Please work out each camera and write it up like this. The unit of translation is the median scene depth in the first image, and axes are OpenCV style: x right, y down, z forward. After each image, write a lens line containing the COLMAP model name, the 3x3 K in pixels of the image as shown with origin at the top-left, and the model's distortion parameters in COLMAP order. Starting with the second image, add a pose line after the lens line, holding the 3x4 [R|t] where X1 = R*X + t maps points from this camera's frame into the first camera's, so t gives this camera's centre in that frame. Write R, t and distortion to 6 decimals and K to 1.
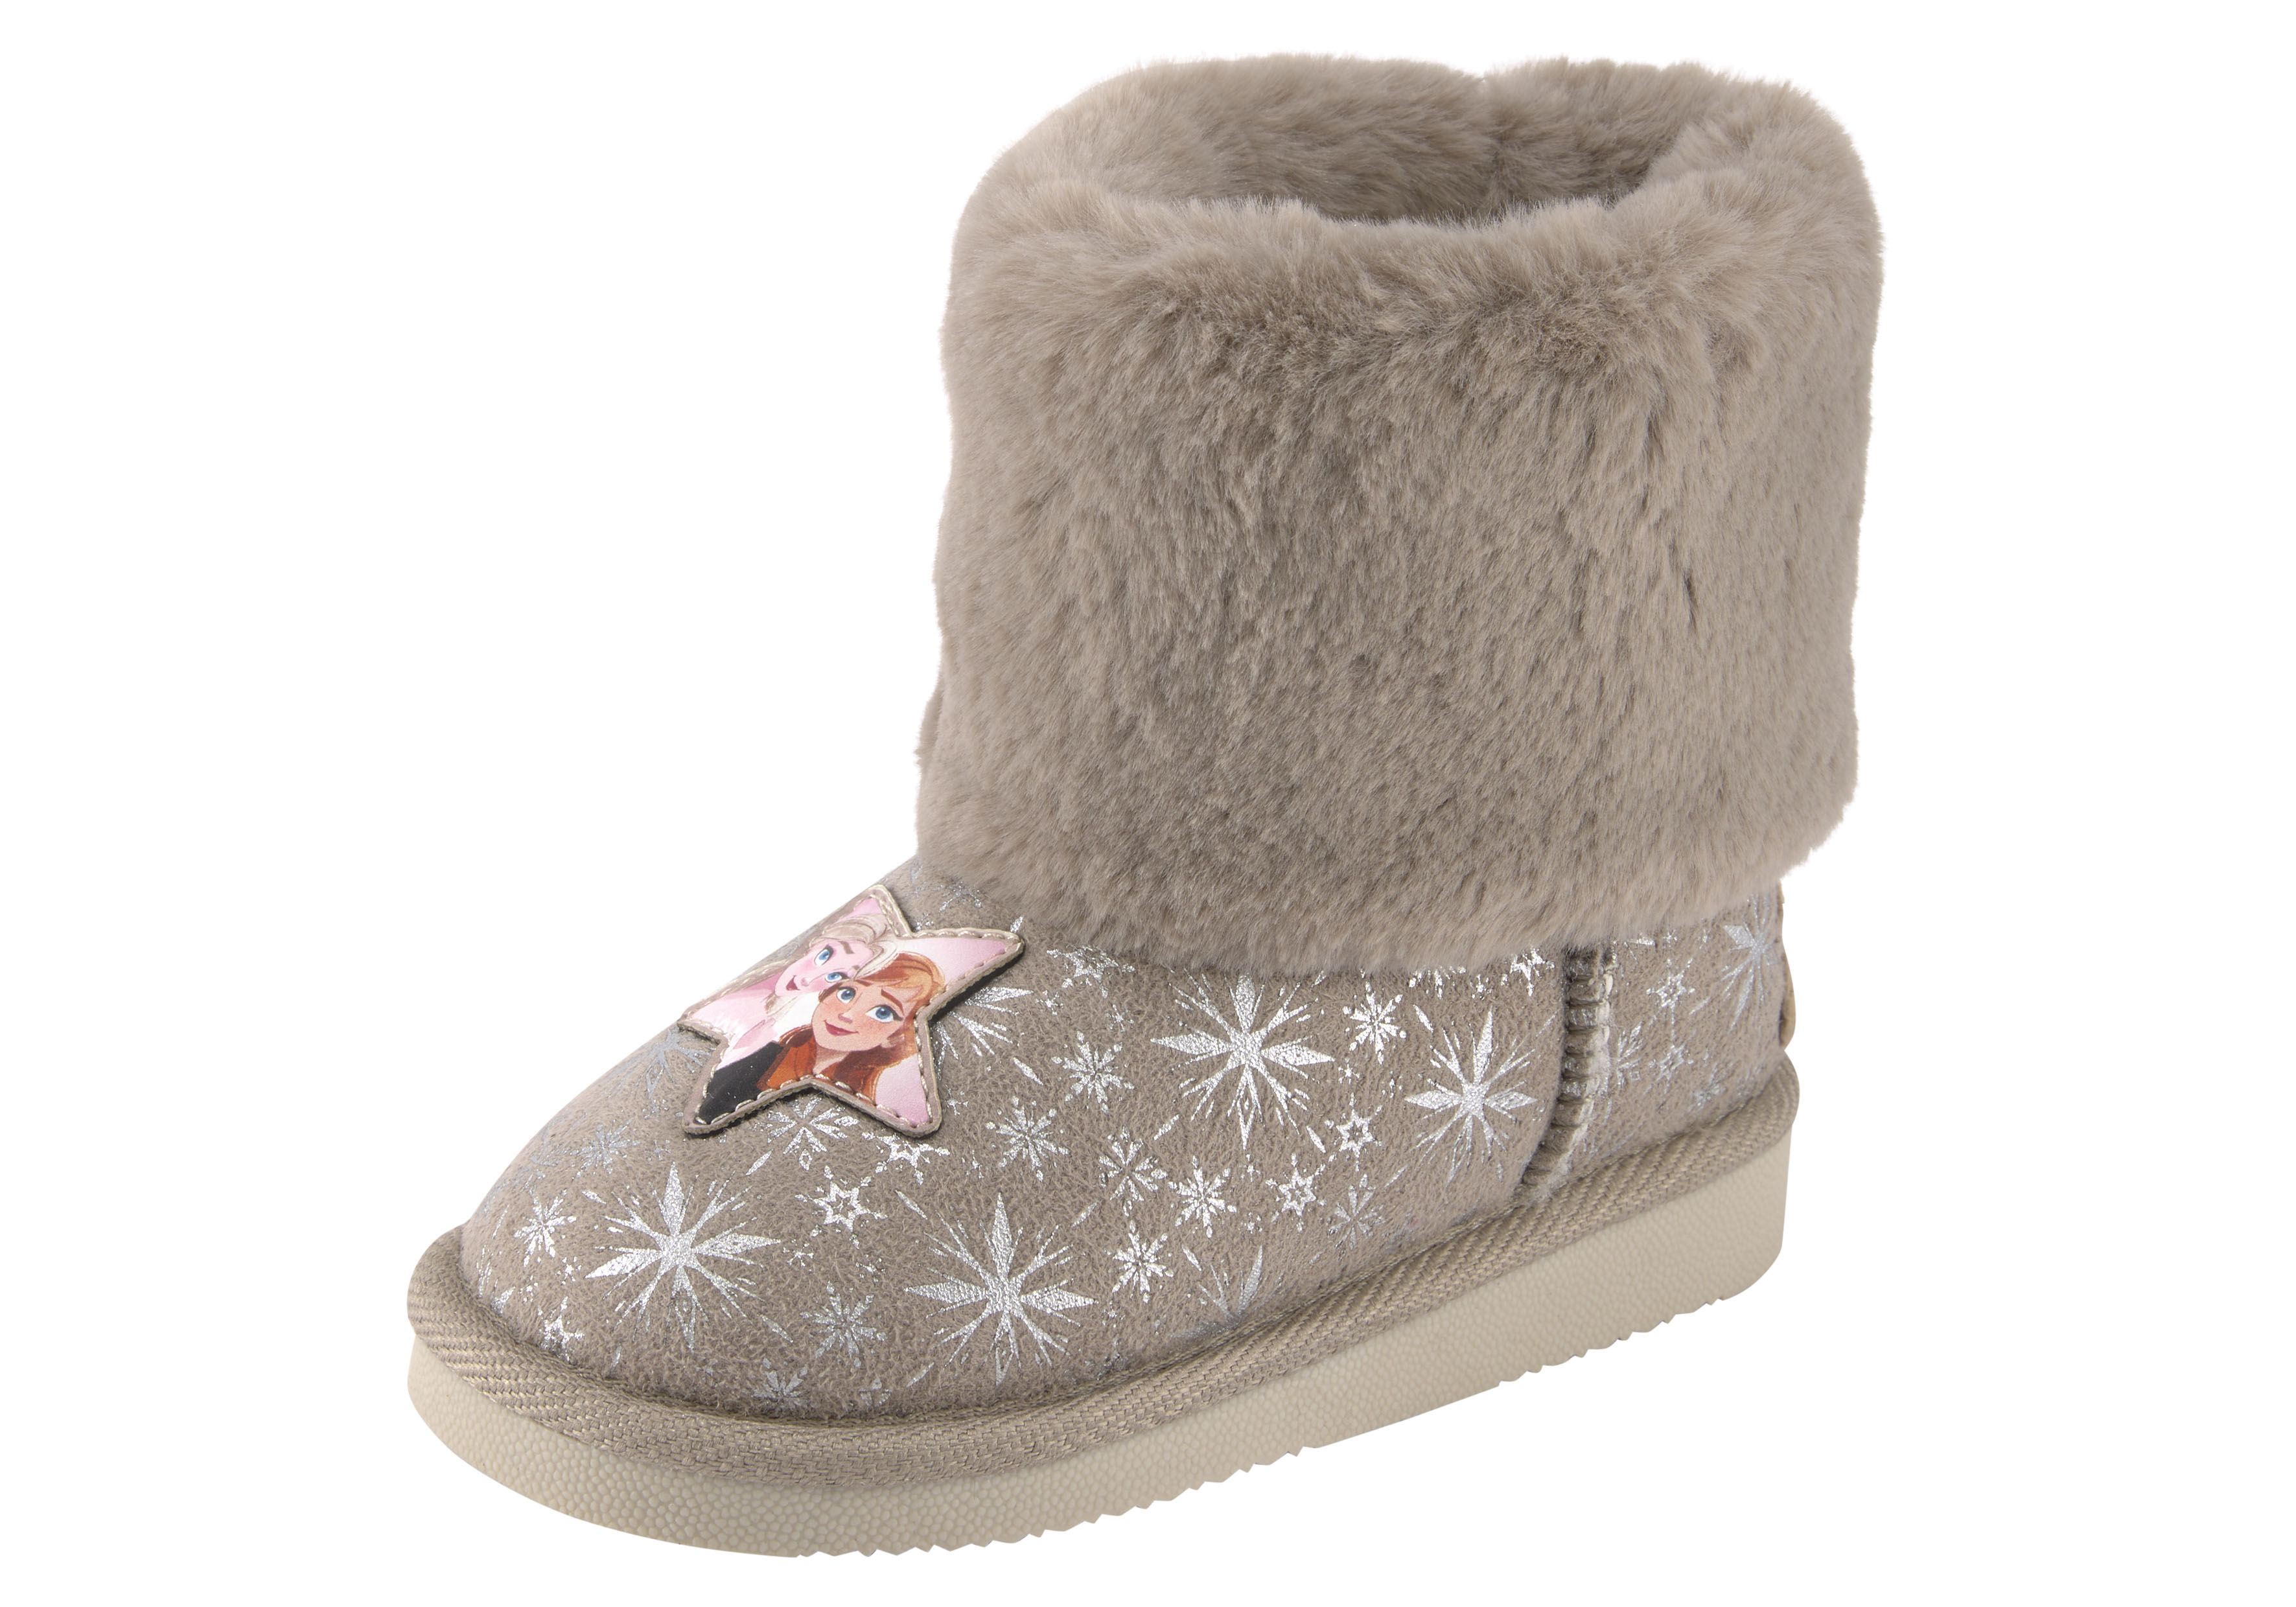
lens RADIAL K [[6238.2, 0, 1148.0], [0, 6238.2, 803.5], [0, 0, 1]] dist [-0.048363, 0.314971]
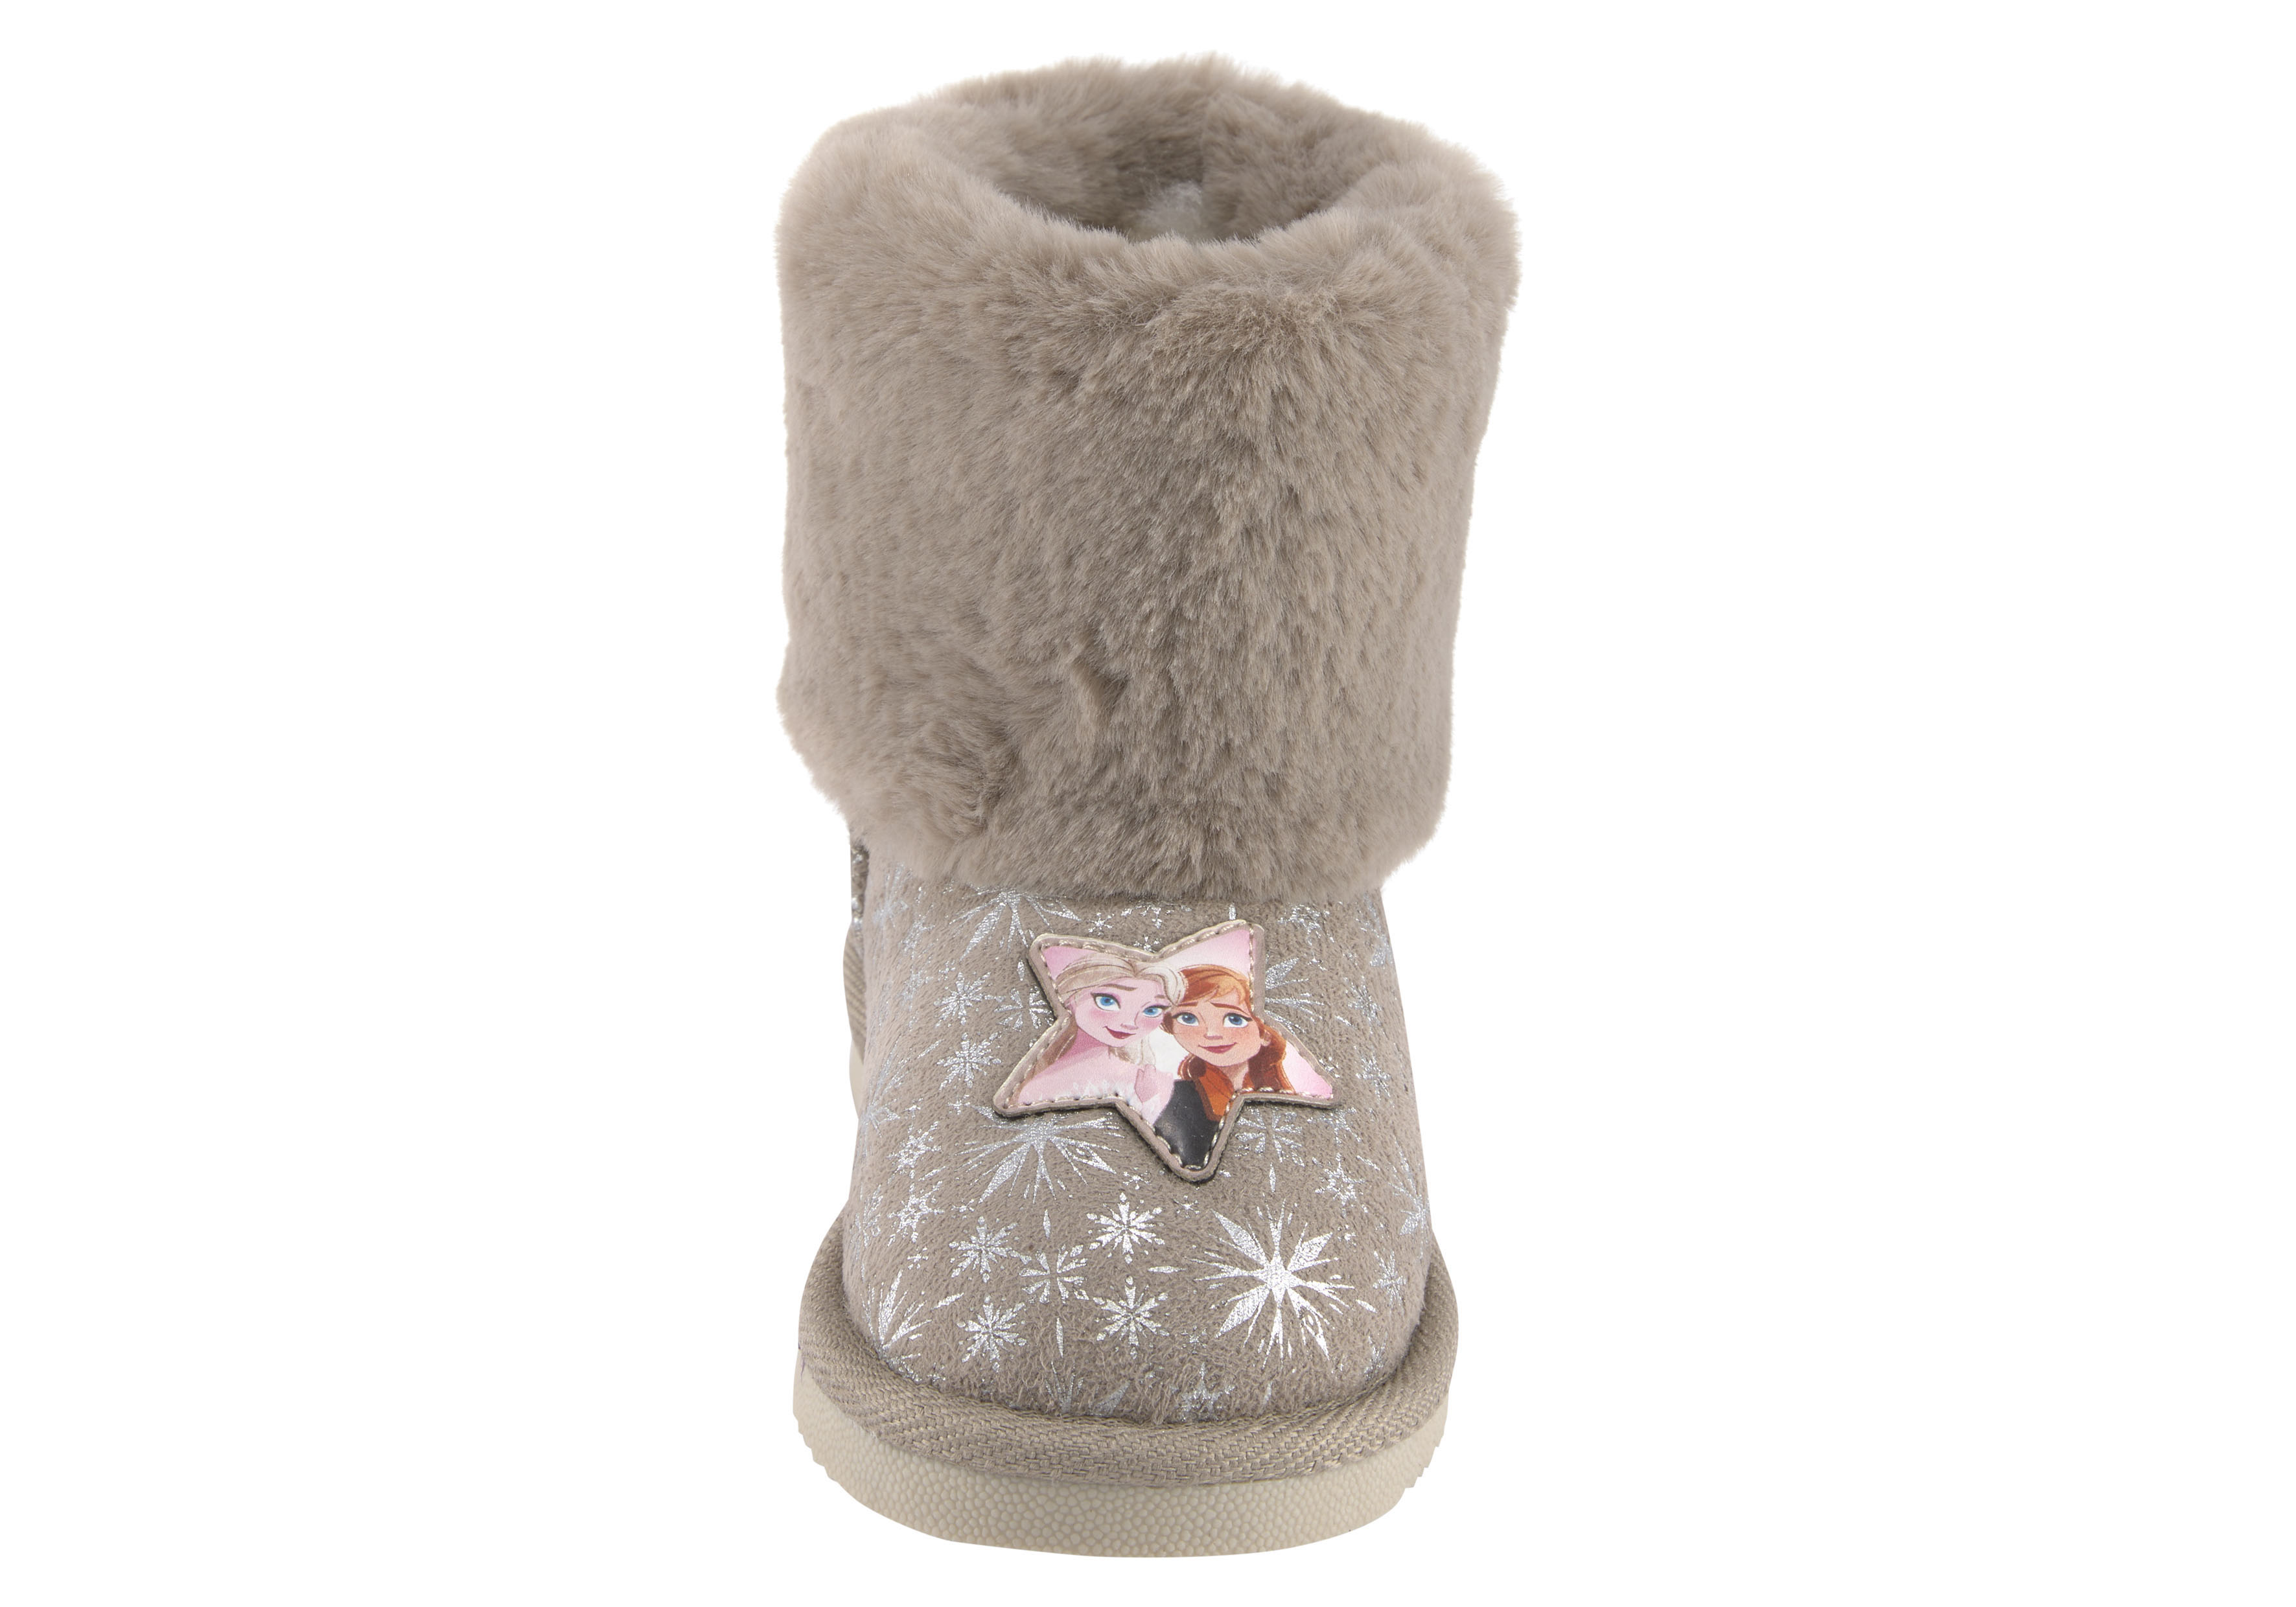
lens RADIAL K [[6238.2, 0, 1148.0], [0, 6238.2, 803.5], [0, 0, 1]] dist [-0.048363, 0.314971]
pose [[0.515663, -0.290110, 0.806181, -0.917883], [0.256604, 0.950033, 0.177743, -0.199894], [-0.817463, 0.115214, 0.564340, 0.394266]]
